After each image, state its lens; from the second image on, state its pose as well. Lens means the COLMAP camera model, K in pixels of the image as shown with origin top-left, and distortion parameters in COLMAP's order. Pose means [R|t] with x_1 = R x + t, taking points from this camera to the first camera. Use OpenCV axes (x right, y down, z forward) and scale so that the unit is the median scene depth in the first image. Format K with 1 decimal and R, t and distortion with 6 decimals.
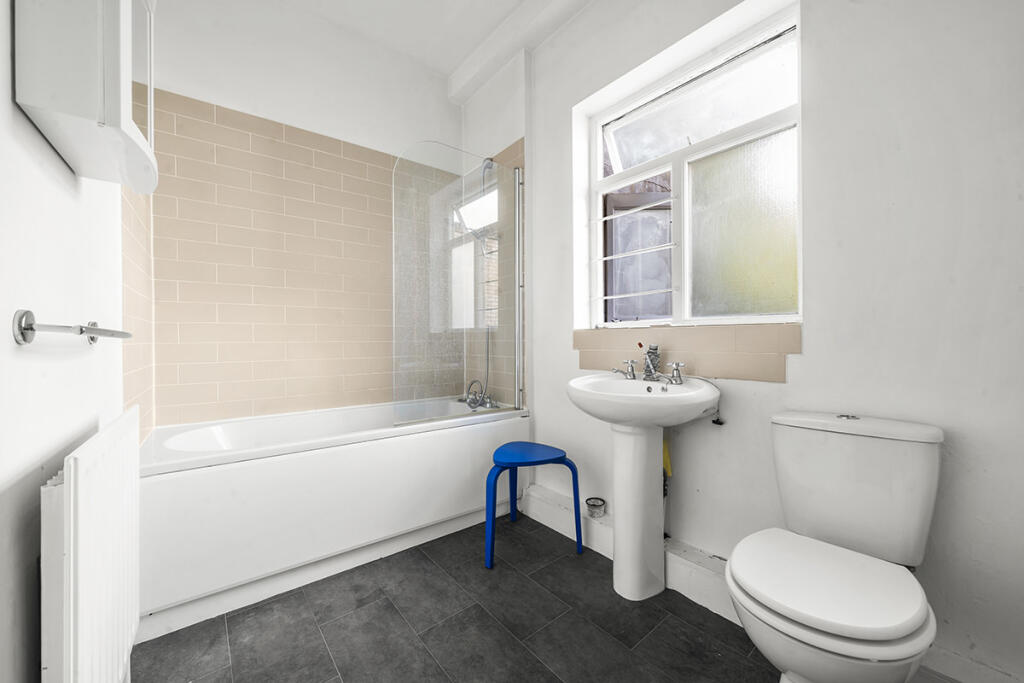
lens RADIAL K [[379.3, 0, 512.0], [0, 379.3, 341.5], [0, 0, 1]] dist [0.001639, 0.000067]
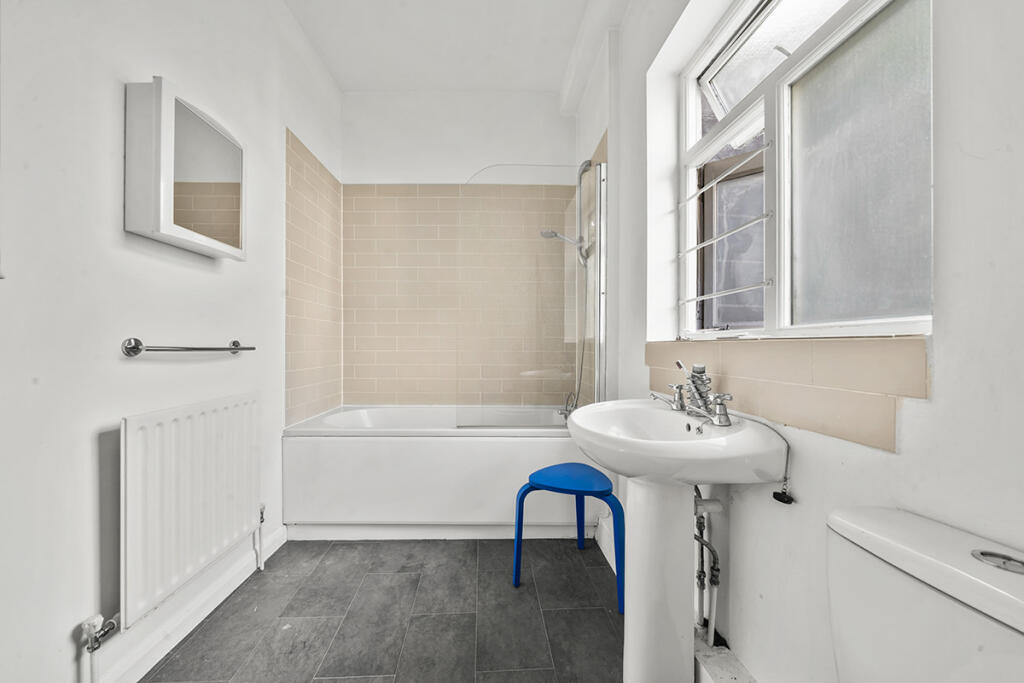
lens RADIAL K [[356.3, 0, 509.1], [0, 356.3, 346.8], [0, 0, 1]] dist [-0.001595, -0.000038]
pose [[0.804476, 0.009047, -0.593917, 0.502371], [-0.008670, 0.999956, 0.003489, -0.026940], [0.593922, 0.002342, 0.804519, 0.264031]]
